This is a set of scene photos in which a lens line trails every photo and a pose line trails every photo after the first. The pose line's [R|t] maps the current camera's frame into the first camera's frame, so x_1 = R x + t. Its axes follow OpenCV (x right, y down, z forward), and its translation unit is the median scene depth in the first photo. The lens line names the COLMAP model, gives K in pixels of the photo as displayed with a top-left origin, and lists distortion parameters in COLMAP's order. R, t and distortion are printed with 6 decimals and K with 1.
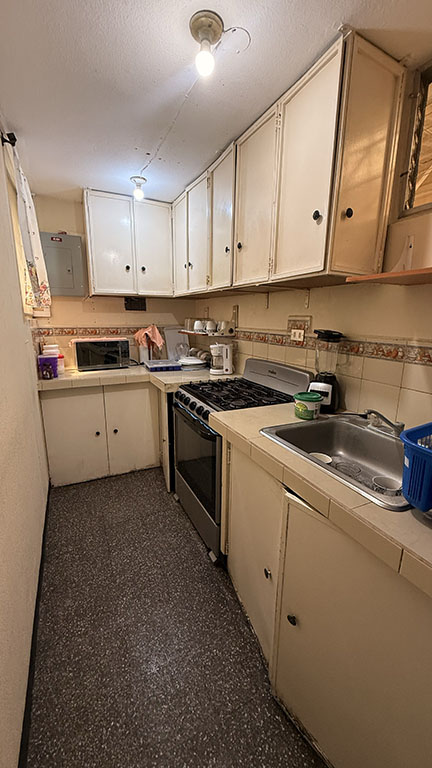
lens RADIAL K [[305.8, 0, 216.0], [0, 305.8, 384.0], [0, 0, 1]] dist [-0.001026, 0.000232]
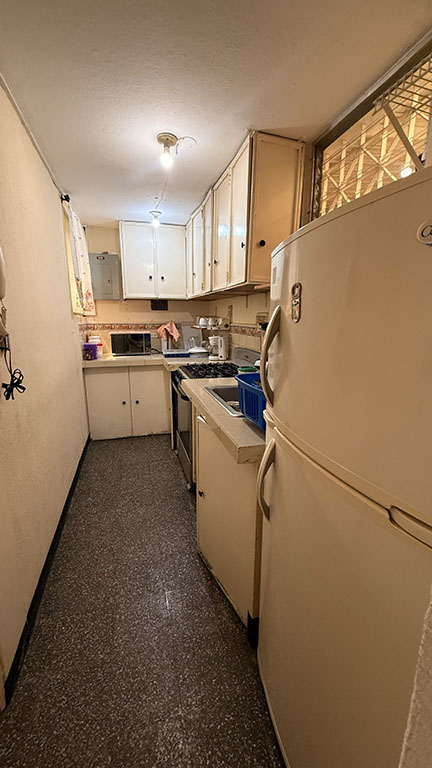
lens RADIAL K [[305.8, 0, 216.0], [0, 305.8, 384.0], [0, 0, 1]] dist [-0.001026, 0.000232]
pose [[0.984997, 0.032691, -0.169447, 0.229619], [-0.032931, 0.999457, 0.001393, 0.065092], [0.169400, 0.004208, 0.985538, -0.244113]]
